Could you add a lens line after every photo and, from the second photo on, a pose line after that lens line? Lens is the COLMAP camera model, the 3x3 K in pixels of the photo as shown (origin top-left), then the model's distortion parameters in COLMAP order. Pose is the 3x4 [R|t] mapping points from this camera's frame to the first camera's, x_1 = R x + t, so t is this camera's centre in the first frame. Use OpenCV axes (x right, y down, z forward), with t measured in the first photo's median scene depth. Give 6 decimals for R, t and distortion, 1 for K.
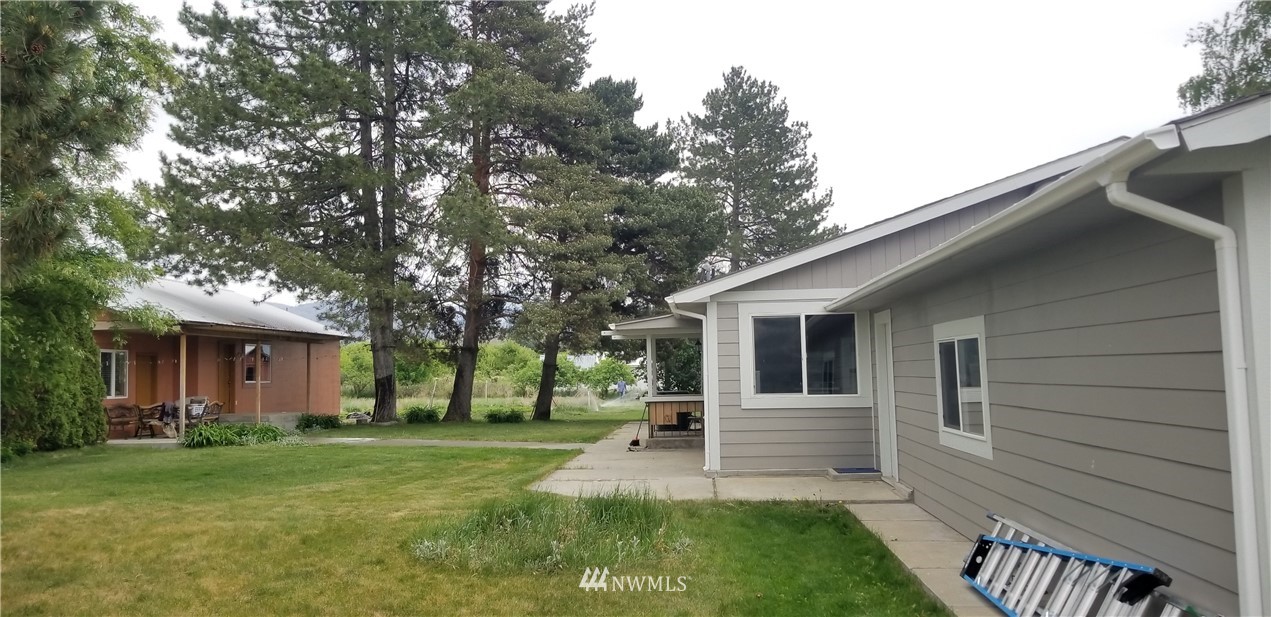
lens RADIAL K [[1004.5, 0, 635.5], [0, 1004.5, 308.5], [0, 0, 1]] dist [0.091484, 0.000360]
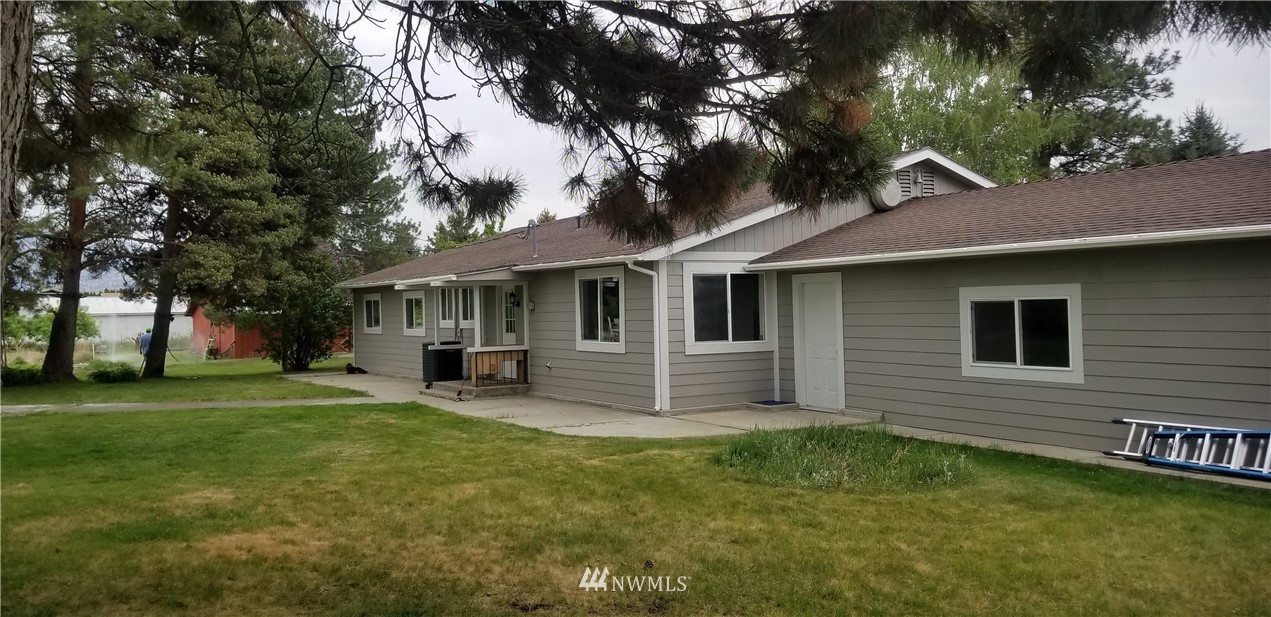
lens RADIAL K [[1004.5, 0, 635.5], [0, 1004.5, 308.5], [0, 0, 1]] dist [0.091484, 0.000360]
pose [[0.839858, 0.002659, 0.542800, -0.555738], [-0.030954, 0.998595, 0.043002, -0.000002], [-0.541923, -0.052917, 0.838760, 0.080091]]
